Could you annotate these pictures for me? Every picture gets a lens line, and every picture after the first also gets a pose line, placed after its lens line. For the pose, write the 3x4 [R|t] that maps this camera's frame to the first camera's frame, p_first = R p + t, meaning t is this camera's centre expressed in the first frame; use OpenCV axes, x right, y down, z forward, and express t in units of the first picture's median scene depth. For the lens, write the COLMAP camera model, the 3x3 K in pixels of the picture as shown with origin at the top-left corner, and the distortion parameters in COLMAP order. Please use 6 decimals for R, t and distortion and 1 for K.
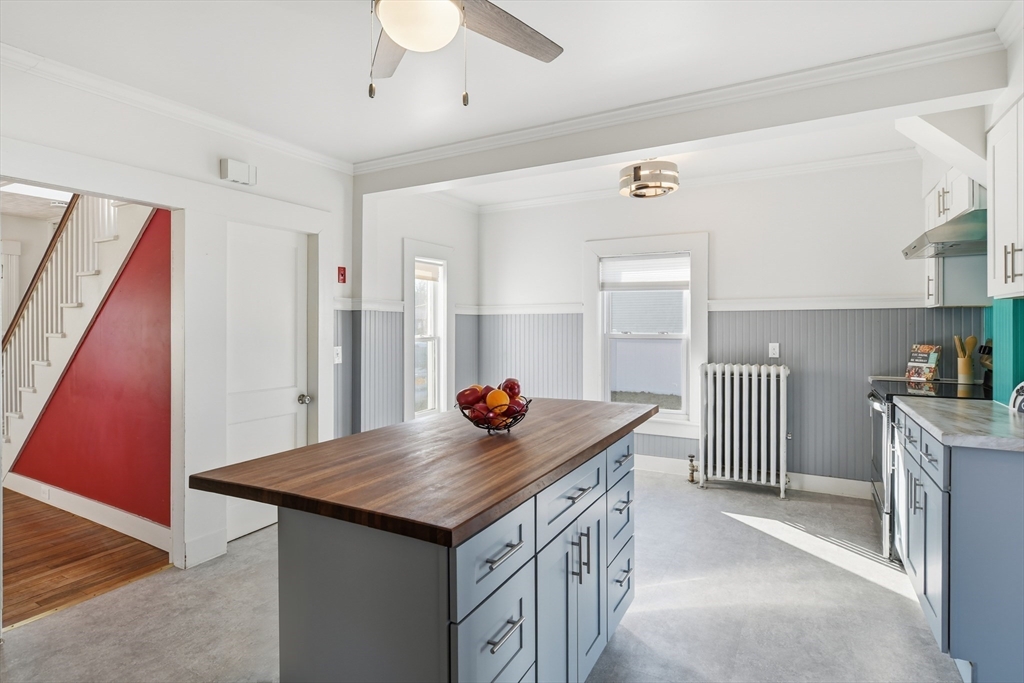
lens RADIAL K [[522.4, 0, 511.6], [0, 522.4, 332.0], [0, 0, 1]] dist [-0.001285, 0.000777]
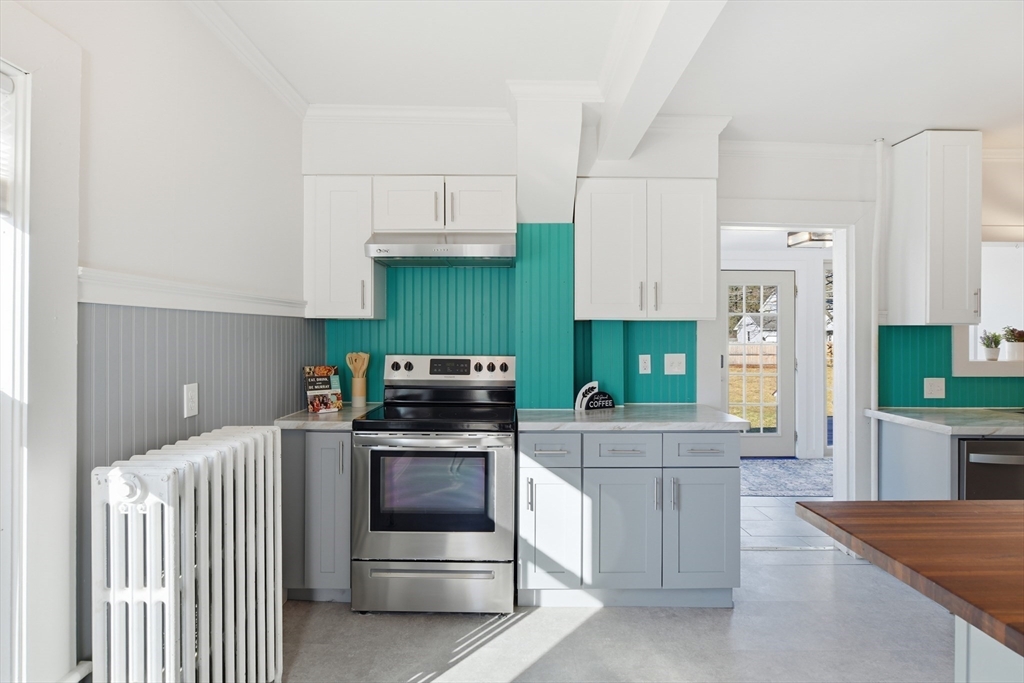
lens RADIAL K [[522.4, 0, 513.7], [0, 522.4, 337.8], [0, 0, 1]] dist [-0.001285, 0.000777]
pose [[-0.488240, -0.008282, 0.872670, -0.022352], [0.009693, 0.999842, 0.014912, -0.026060], [-0.872656, 0.015739, -0.488082, 1.139710]]
